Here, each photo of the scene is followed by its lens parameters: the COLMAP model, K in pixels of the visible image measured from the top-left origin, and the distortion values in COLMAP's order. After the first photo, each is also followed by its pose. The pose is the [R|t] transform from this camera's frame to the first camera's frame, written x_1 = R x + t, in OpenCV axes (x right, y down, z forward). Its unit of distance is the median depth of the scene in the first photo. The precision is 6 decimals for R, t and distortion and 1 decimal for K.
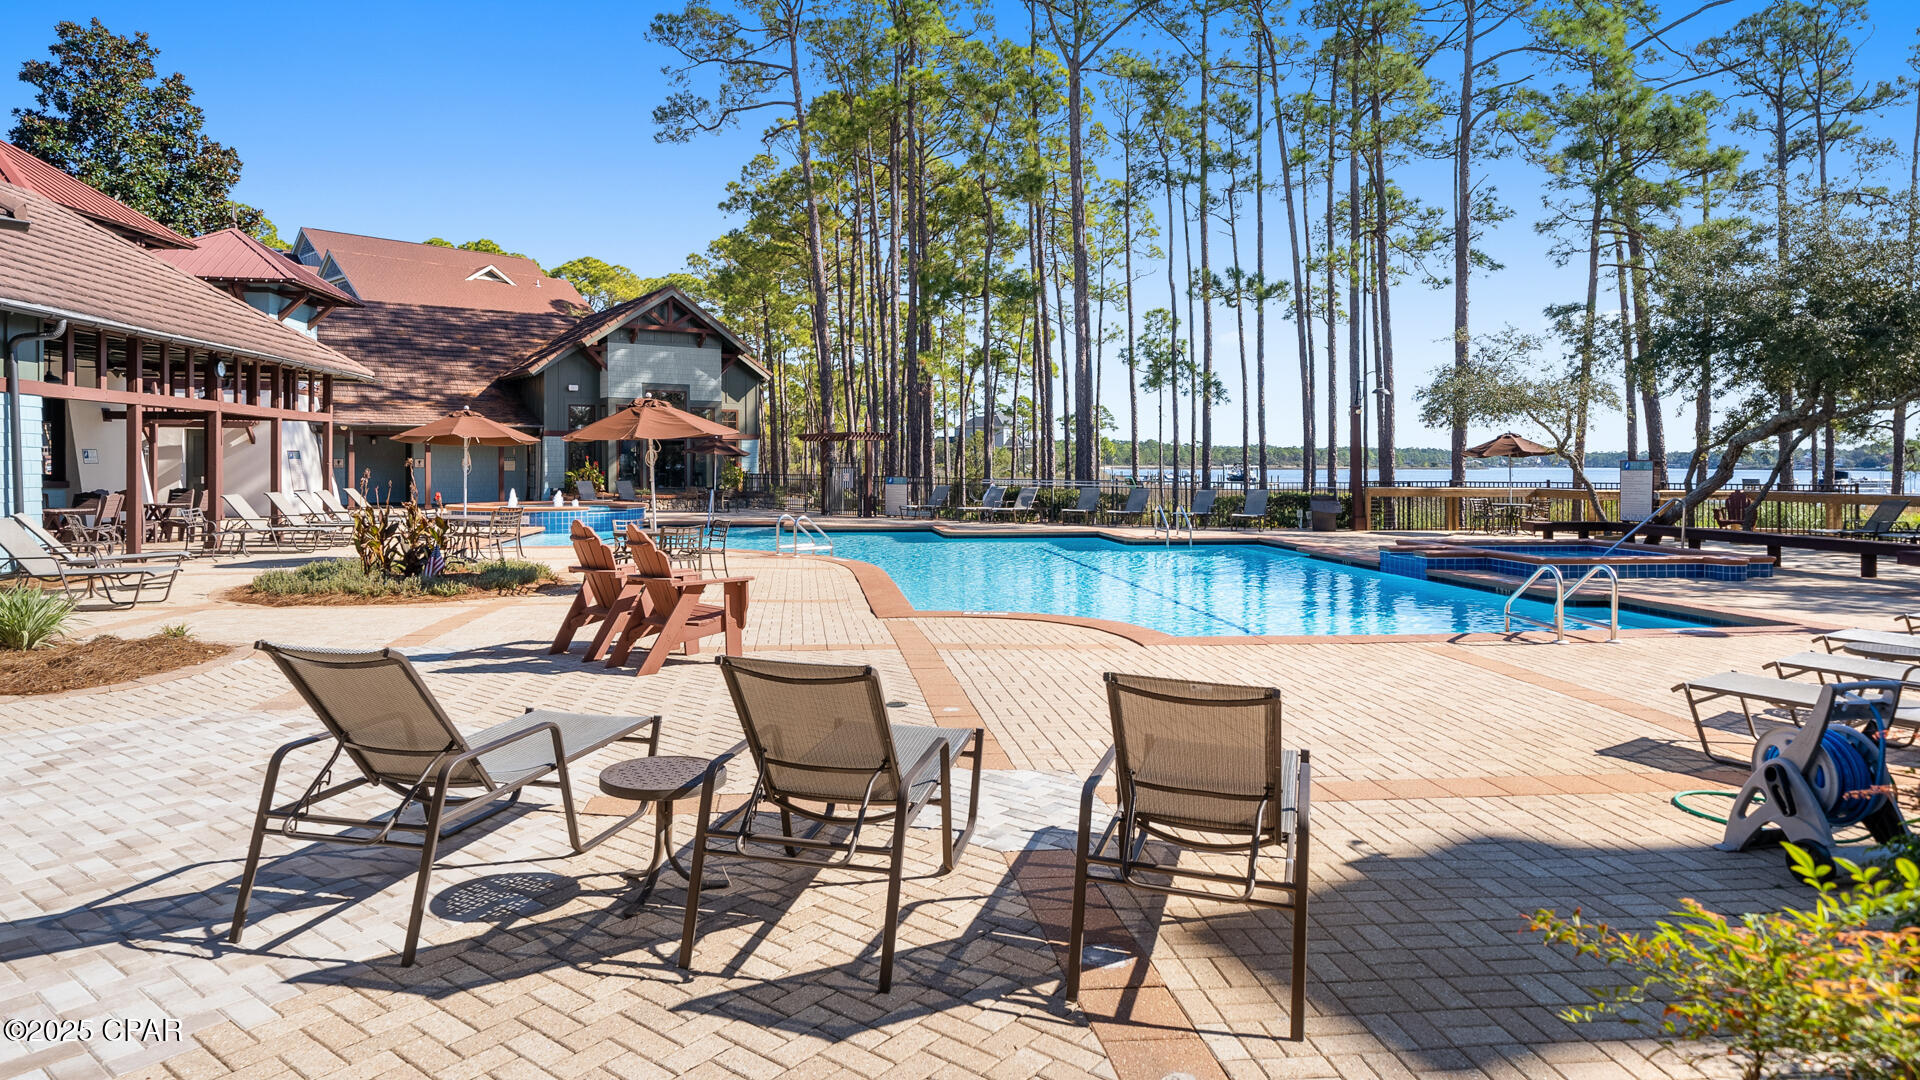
lens RADIAL K [[1093.0, 0, 961.4], [0, 1093.0, 505.8], [0, 0, 1]] dist [0.001995, 0.001107]
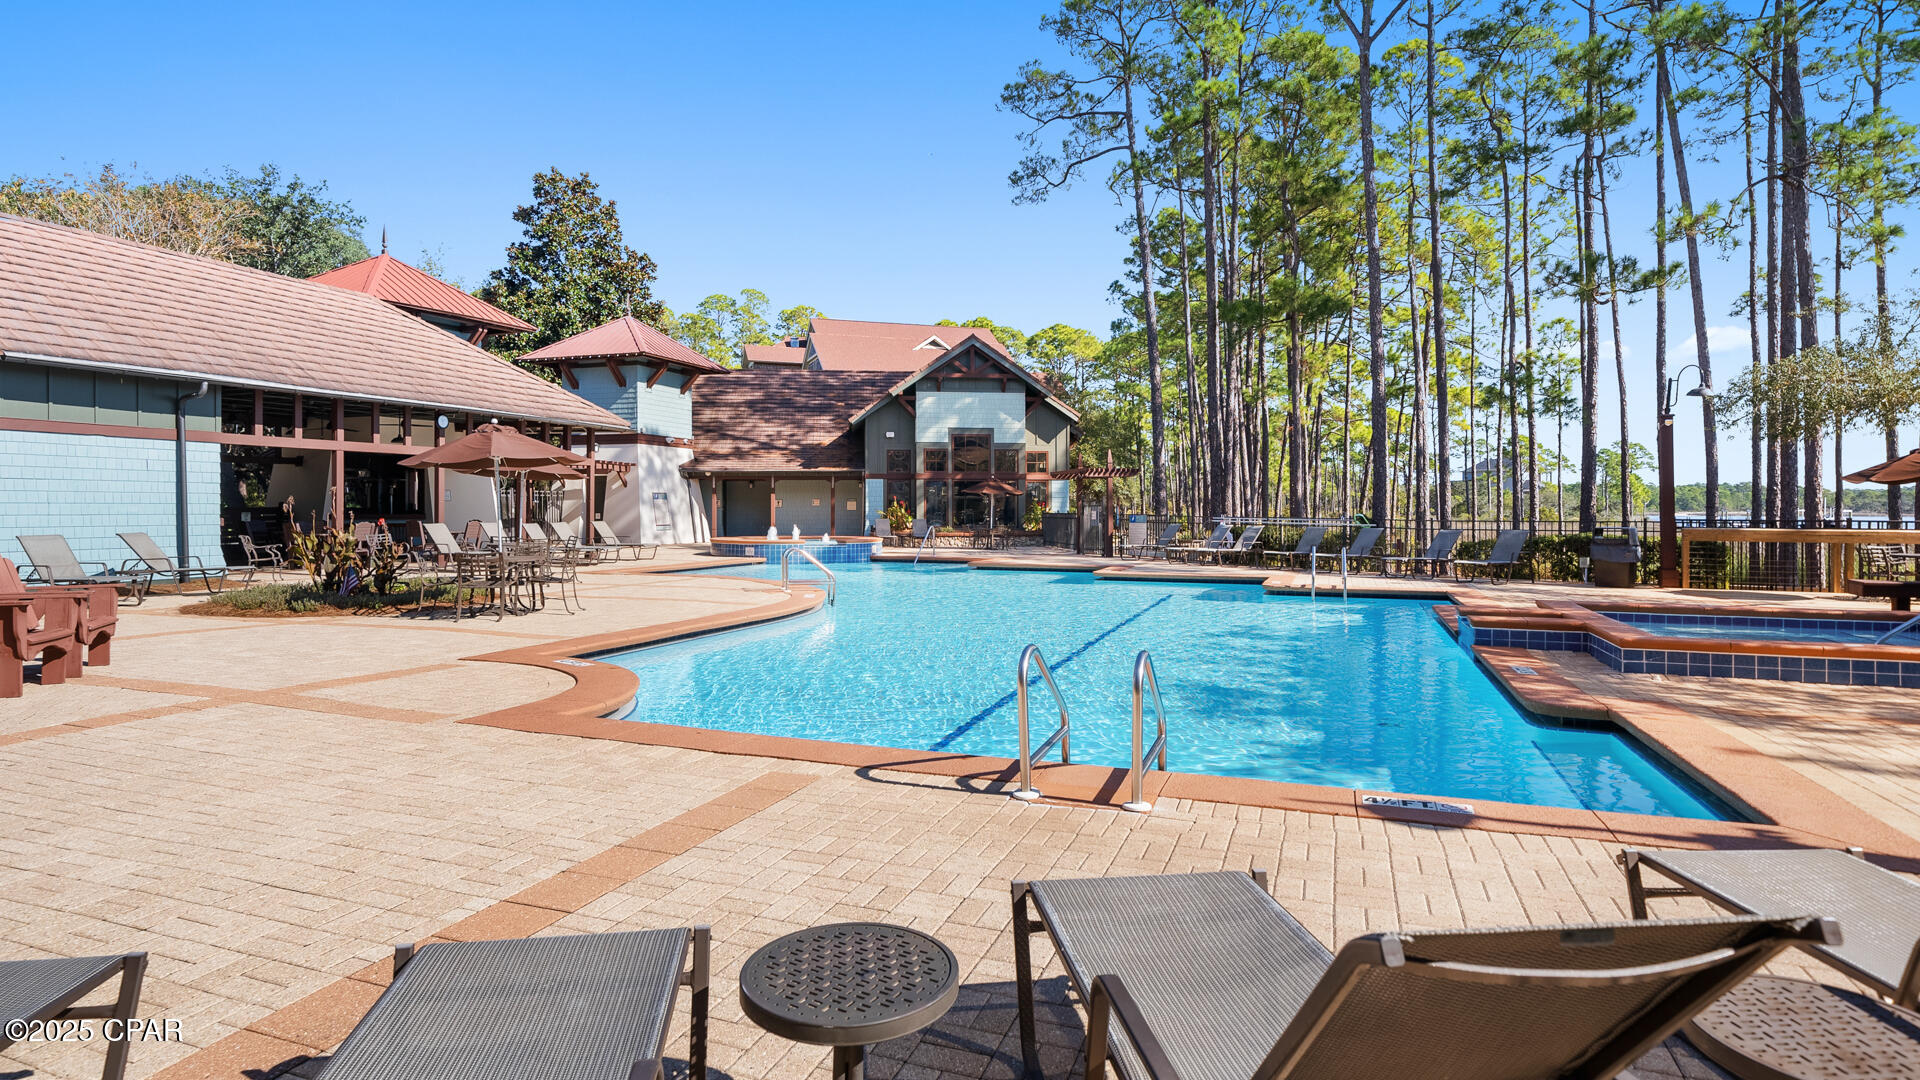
lens RADIAL K [[1004.7, 0, 960.0], [0, 1004.7, 540.0], [0, 0, 1]] dist [0.000023, 0.001193]
pose [[0.882752, 0.013420, -0.469648, 0.180351], [-0.017246, 0.999844, -0.003844, 0.001075], [0.469523, 0.011493, 0.882846, 0.137351]]
